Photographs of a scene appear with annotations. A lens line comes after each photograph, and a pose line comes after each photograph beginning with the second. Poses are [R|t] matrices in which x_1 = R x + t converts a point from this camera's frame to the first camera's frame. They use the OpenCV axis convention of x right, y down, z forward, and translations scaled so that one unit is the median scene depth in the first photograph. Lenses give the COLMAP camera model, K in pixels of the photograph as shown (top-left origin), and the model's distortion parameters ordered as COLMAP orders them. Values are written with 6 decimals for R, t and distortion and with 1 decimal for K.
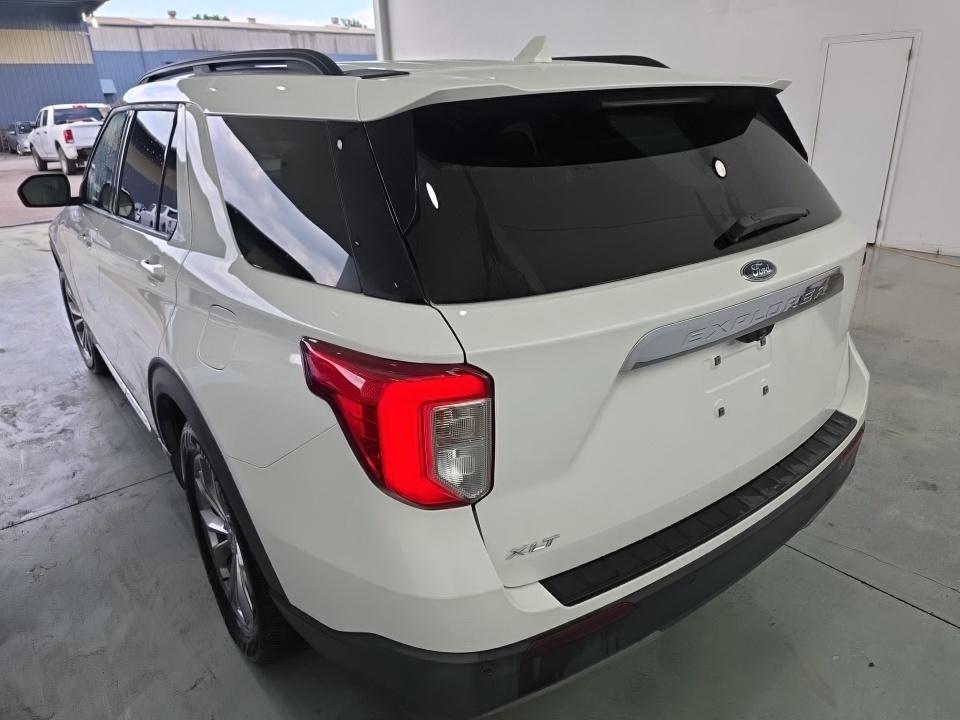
lens RADIAL K [[656.2, 0, 486.1], [0, 656.2, 363.3], [0, 0, 1]] dist [0.031965, -0.017461]
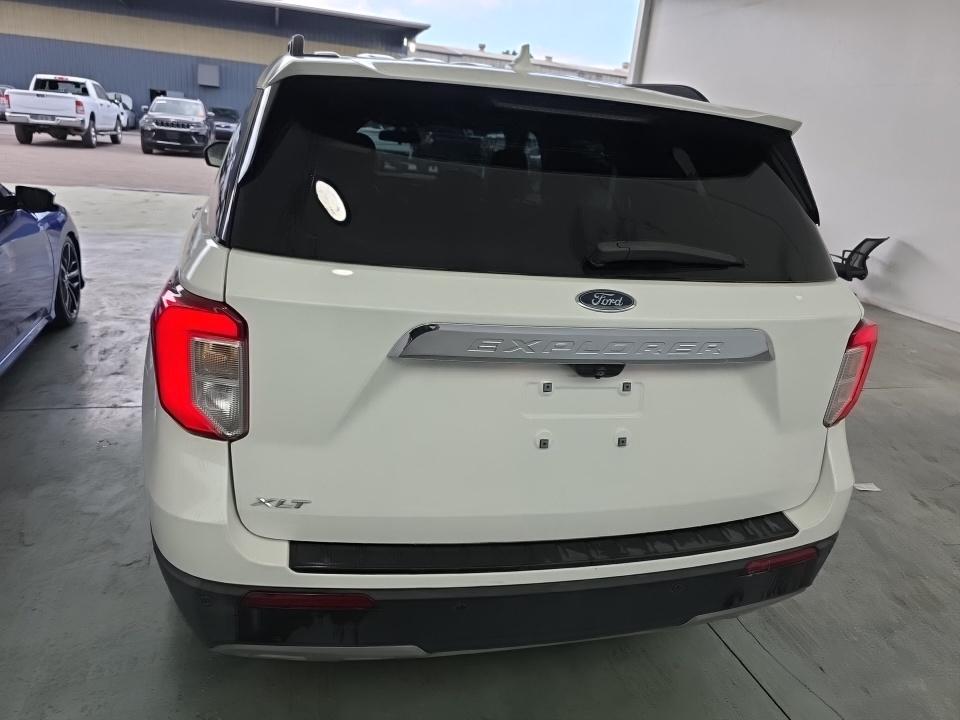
lens RADIAL K [[656.2, 0, 485.1], [0, 656.2, 361.7], [0, 0, 1]] dist [0.031965, -0.017461]
pose [[0.910701, 0.243050, -0.333991, 0.454930], [-0.262561, 0.964817, -0.013819, -0.002696], [0.318881, 0.100277, 0.942475, 0.075473]]
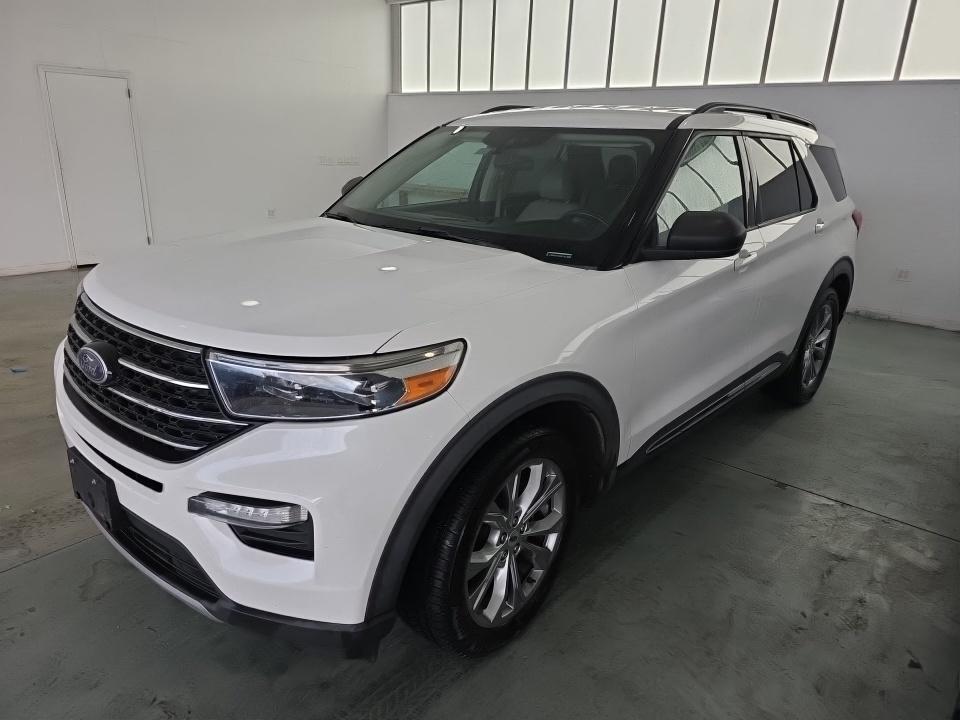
lens RADIAL K [[656.2, 0, 476.6], [0, 656.2, 359.5], [0, 0, 1]] dist [0.031965, -0.017461]
pose [[-0.181513, -0.273943, 0.944462, -2.372608], [0.358125, 0.876051, 0.322927, -0.829443], [-0.915860, 0.396851, -0.060908, 2.292250]]
